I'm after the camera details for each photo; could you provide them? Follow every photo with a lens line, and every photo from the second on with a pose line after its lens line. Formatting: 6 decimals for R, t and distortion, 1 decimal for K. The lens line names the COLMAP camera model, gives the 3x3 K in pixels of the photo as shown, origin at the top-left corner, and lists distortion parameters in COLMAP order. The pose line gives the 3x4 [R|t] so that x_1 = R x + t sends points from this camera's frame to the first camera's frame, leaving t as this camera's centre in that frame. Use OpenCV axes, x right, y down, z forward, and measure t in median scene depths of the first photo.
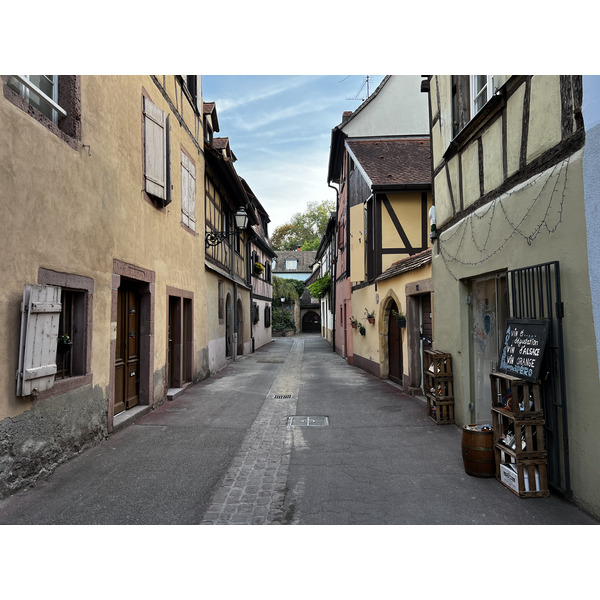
lens RADIAL K [[450.0, 0, 302.9], [0, 450.0, 300.4], [0, 0, 1]] dist [0.079296, -0.102905]
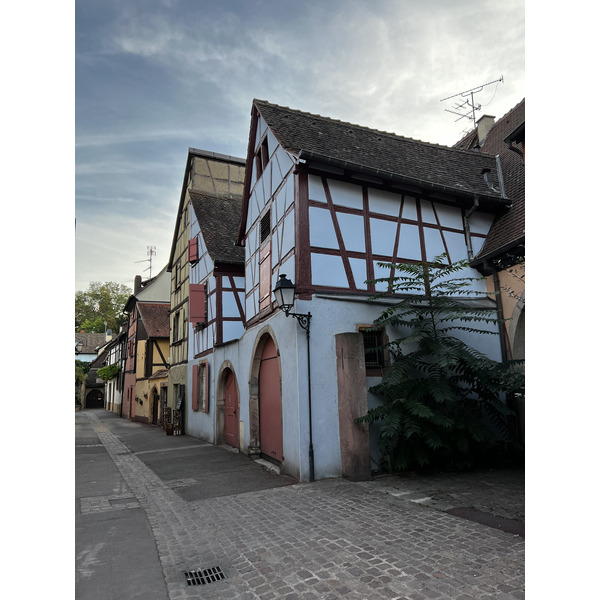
lens RADIAL K [[450.0, 0, 302.9], [0, 450.0, 300.4], [0, 0, 1]] dist [0.079296, -0.102905]
pose [[0.891962, 0.064565, 0.447476, -0.144634], [0.006642, 0.987772, -0.155763, -0.054923], [-0.452061, 0.141907, 0.880626, -1.054609]]
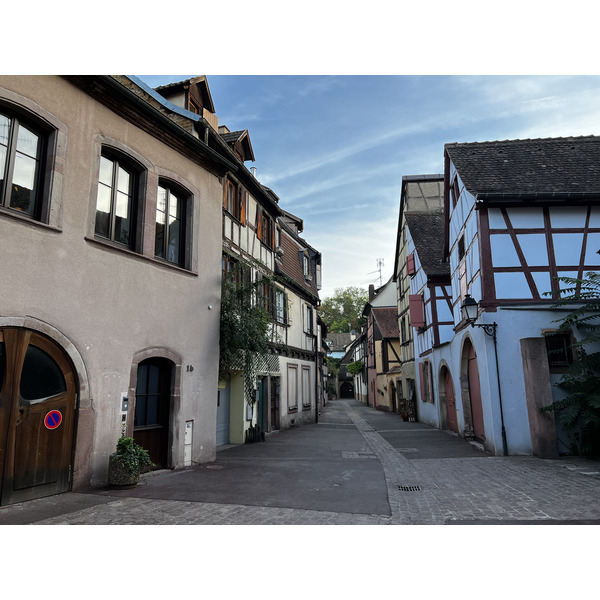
lens RADIAL K [[450.0, 0, 302.9], [0, 450.0, 300.4], [0, 0, 1]] dist [0.079296, -0.102905]
pose [[0.998843, -0.016131, -0.045299, -0.149787], [0.009183, 0.988702, -0.149613, -0.057997], [0.047201, 0.149024, 0.987706, -1.277835]]
